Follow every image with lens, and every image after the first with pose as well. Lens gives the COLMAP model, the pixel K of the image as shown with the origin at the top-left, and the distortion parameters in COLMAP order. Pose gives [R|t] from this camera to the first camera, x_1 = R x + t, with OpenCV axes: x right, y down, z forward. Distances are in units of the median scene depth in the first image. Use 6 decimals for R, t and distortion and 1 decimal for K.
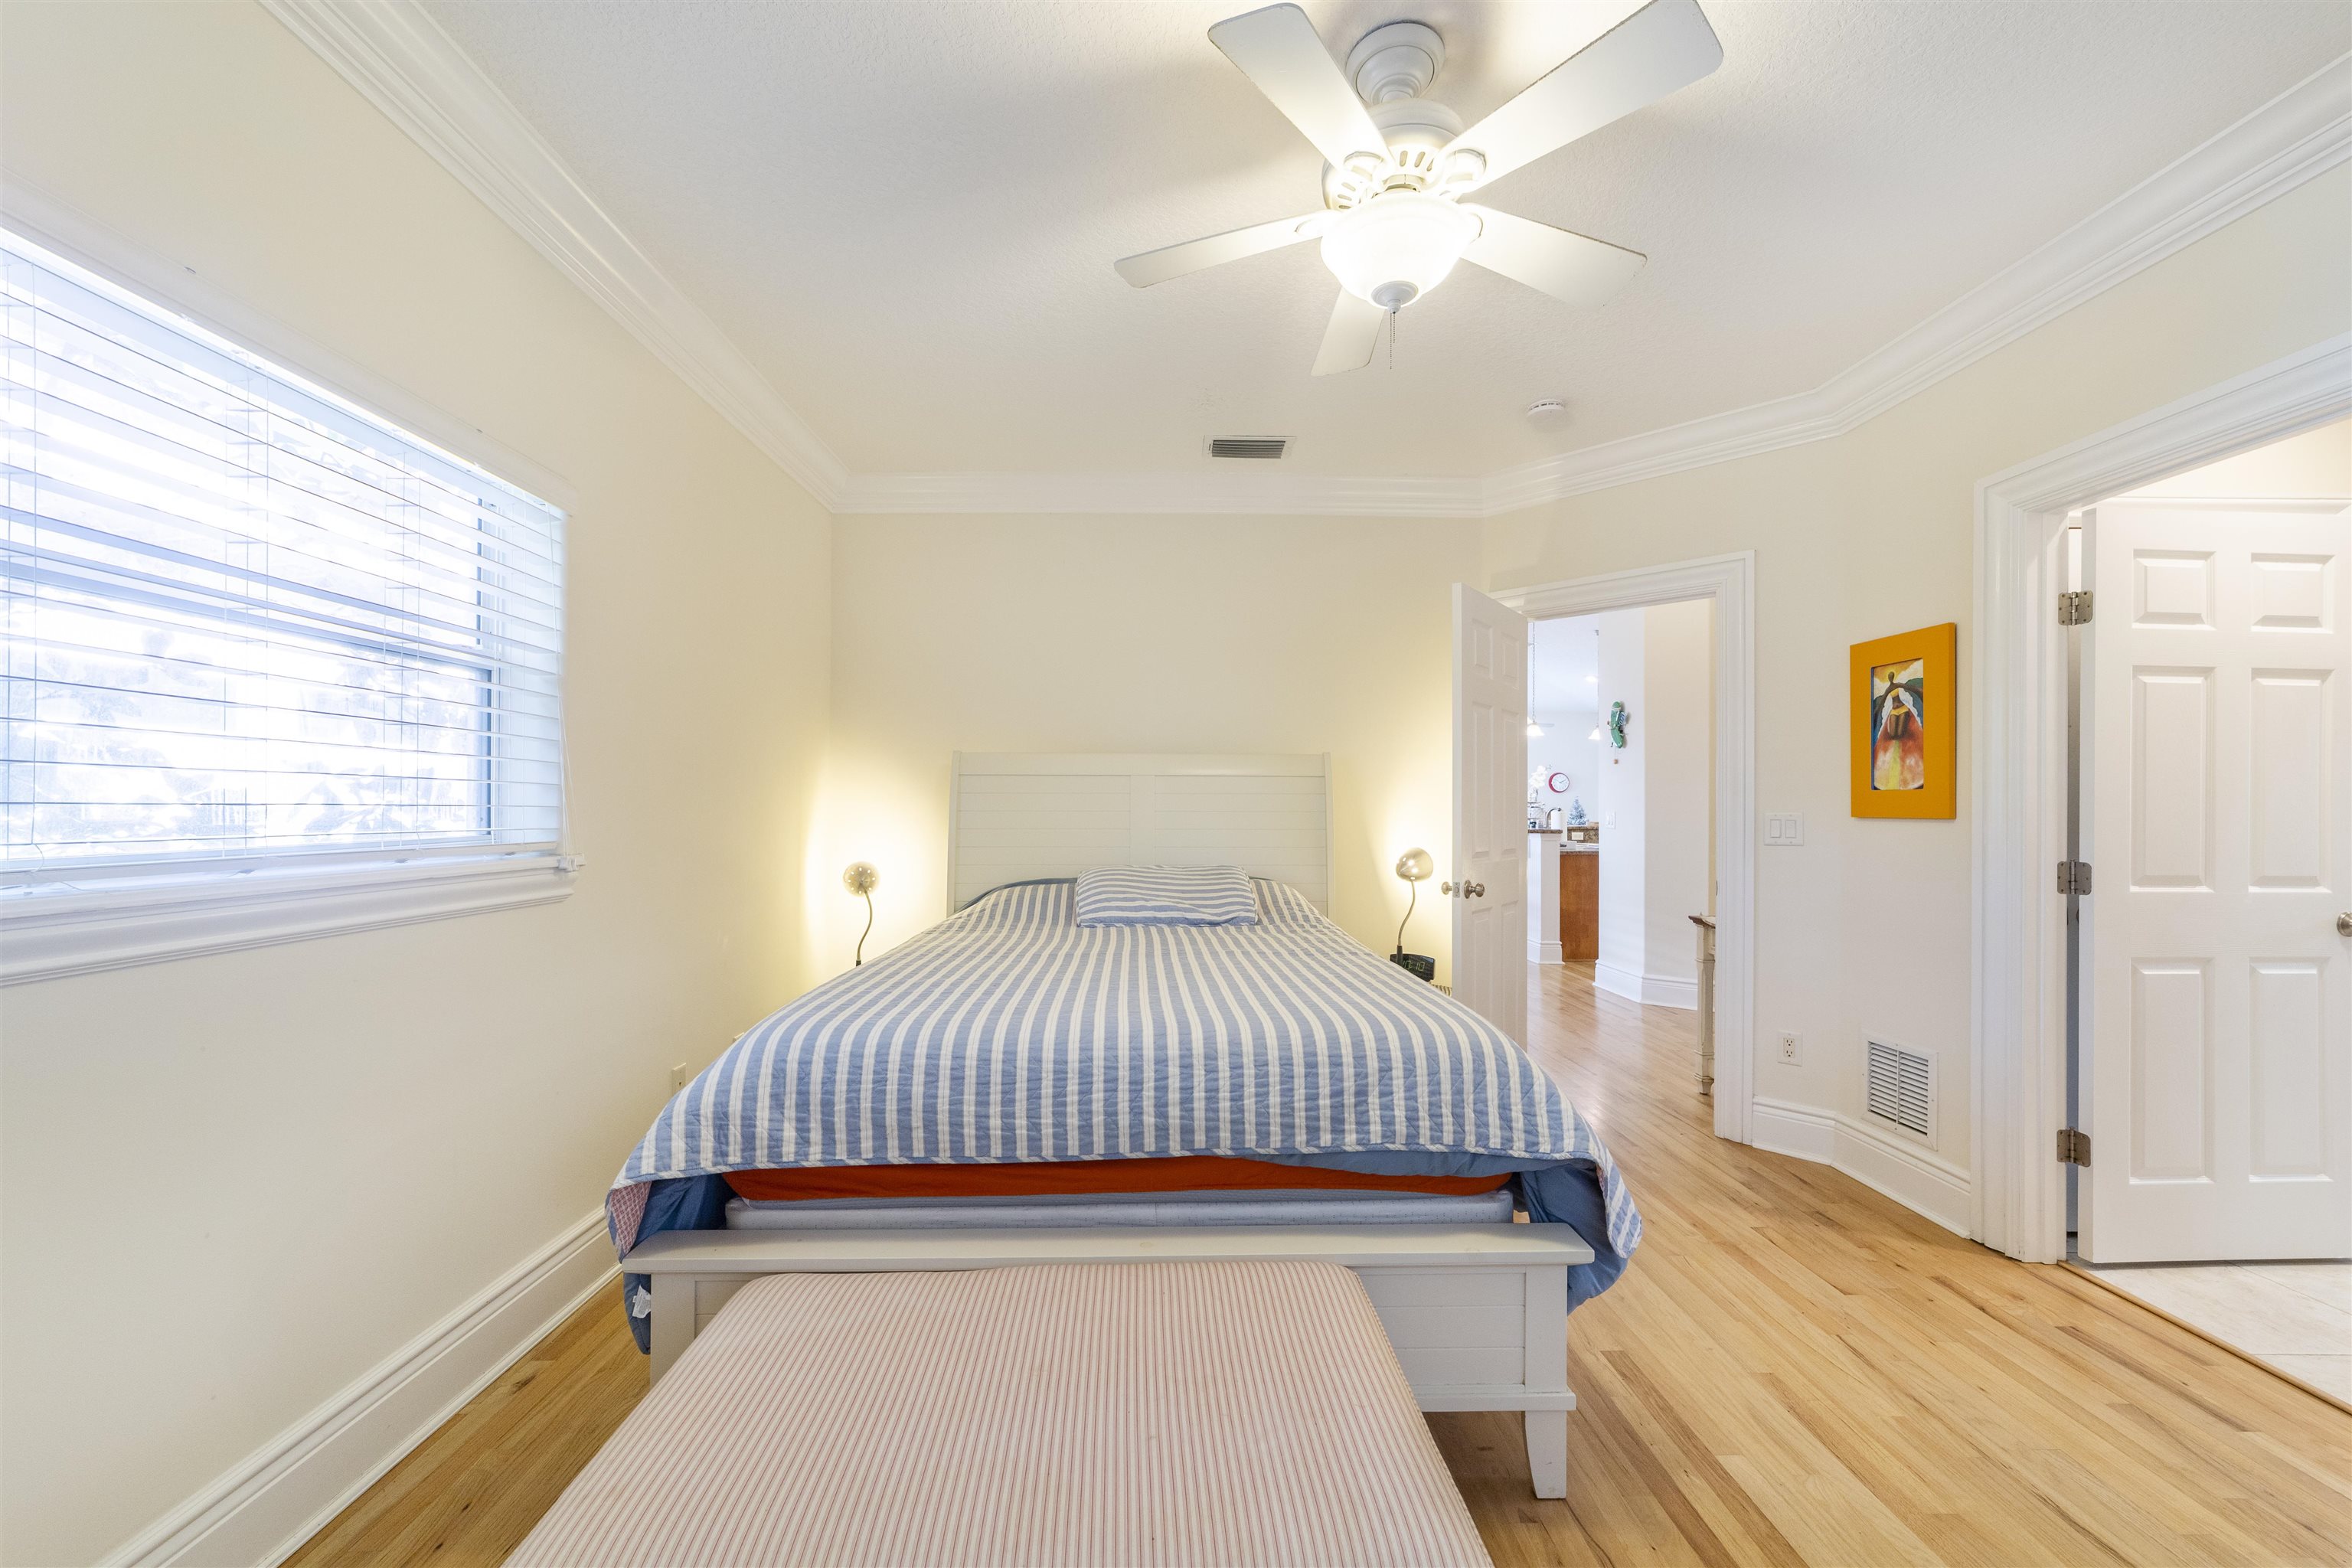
lens RADIAL K [[914.8, 0, 1166.0], [0, 914.8, 799.7], [0, 0, 1]] dist [-0.015060, 0.007725]
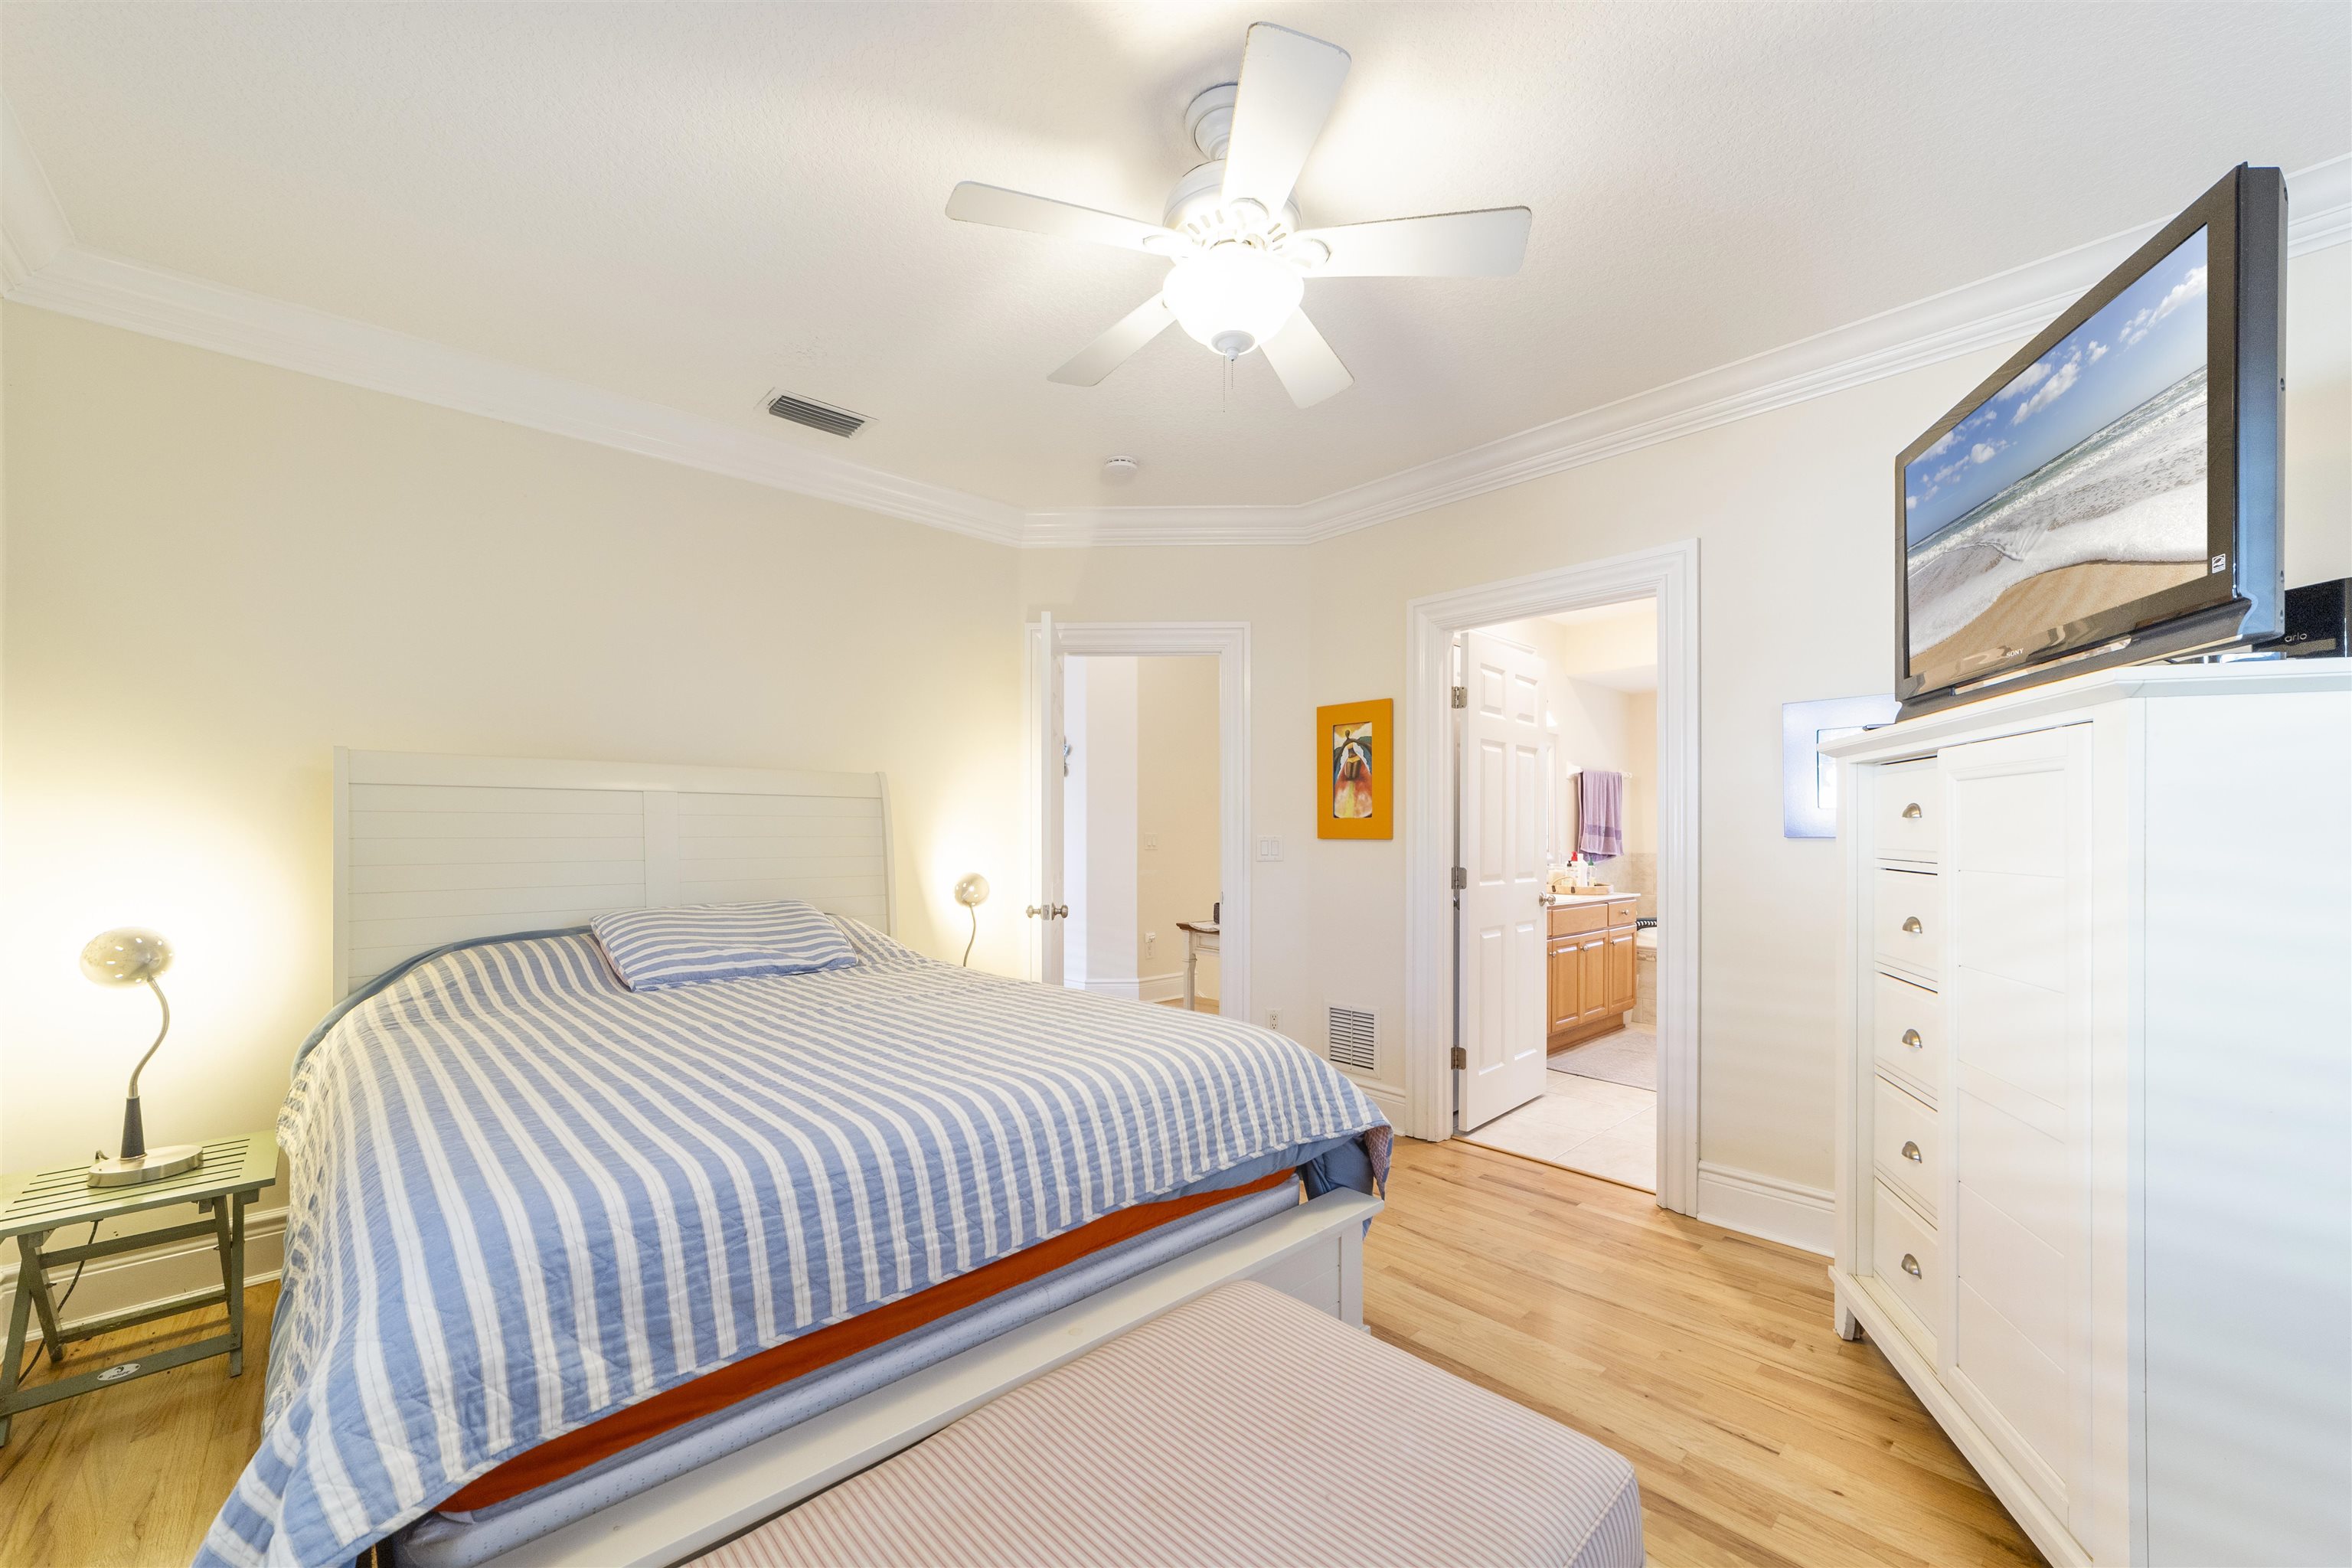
lens RADIAL K [[914.8, 0, 1214.2], [0, 914.8, 828.1], [0, 0, 1]] dist [-0.015060, 0.007725]
pose [[0.741106, 0.000202, 0.671388, -0.477431], [-0.004438, 0.999980, 0.004598, -0.002086], [-0.671373, -0.006387, 0.741092, 0.242921]]
